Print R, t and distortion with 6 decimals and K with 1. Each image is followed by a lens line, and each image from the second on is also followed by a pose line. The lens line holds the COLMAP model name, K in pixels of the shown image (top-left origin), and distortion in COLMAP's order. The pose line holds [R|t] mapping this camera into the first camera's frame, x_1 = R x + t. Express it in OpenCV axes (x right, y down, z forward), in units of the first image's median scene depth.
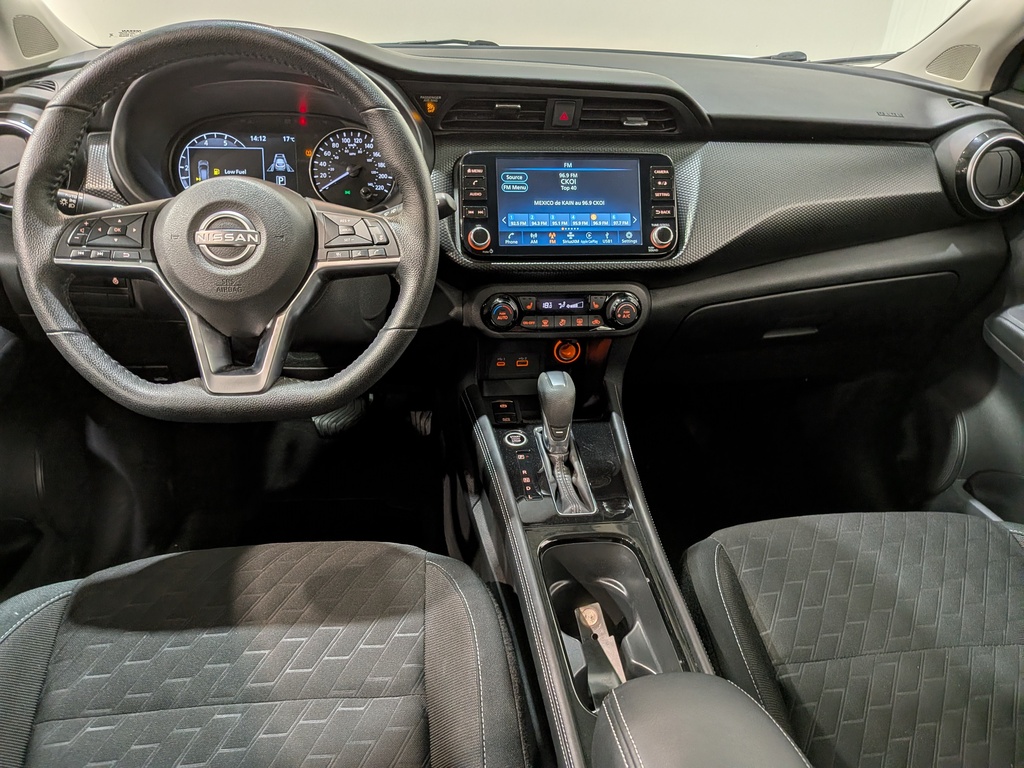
lens RADIAL K [[745.9, 0, 506.8], [0, 745.9, 397.9], [0, 0, 1]] dist [0.058907, -0.105590]
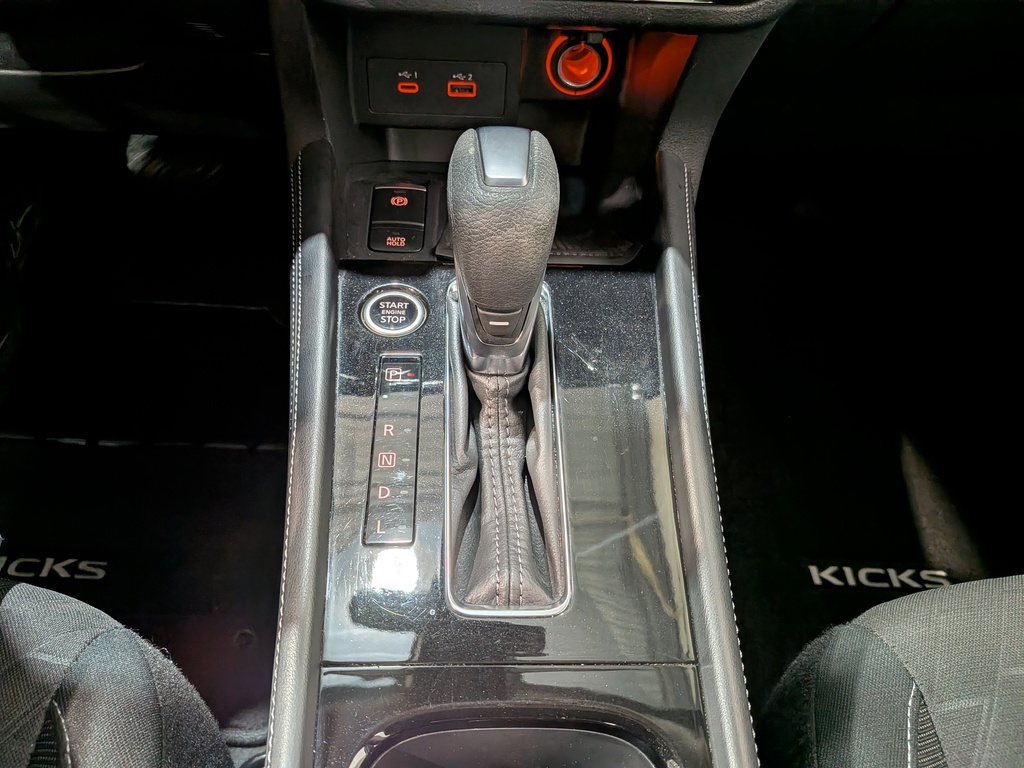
lens RADIAL K [[745.9, 0, 495.6], [0, 745.9, 370.7], [0, 0, 1]] dist [0.058907, -0.105590]
pose [[0.994213, 0.090649, -0.057655, 0.087839], [-0.066944, 0.942492, 0.327455, -0.042721], [0.084023, -0.321701, 0.943106, 0.654866]]
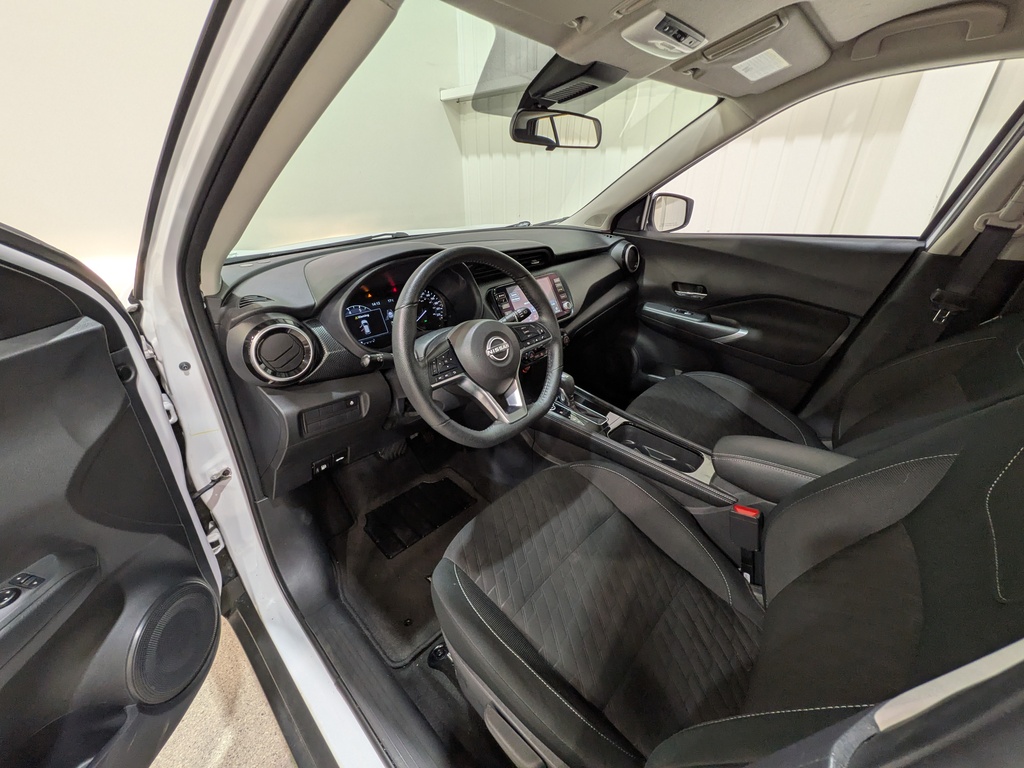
lens RADIAL K [[405.5, 0, 515.9], [0, 405.5, 377.5], [0, 0, 1]] dist [0.000960, 0.000312]
pose [[0.765383, -0.316026, 0.560639, -0.726751], [0.334190, 0.939641, 0.073430, -0.151578], [-0.550006, 0.131158, 0.824798, 0.047295]]
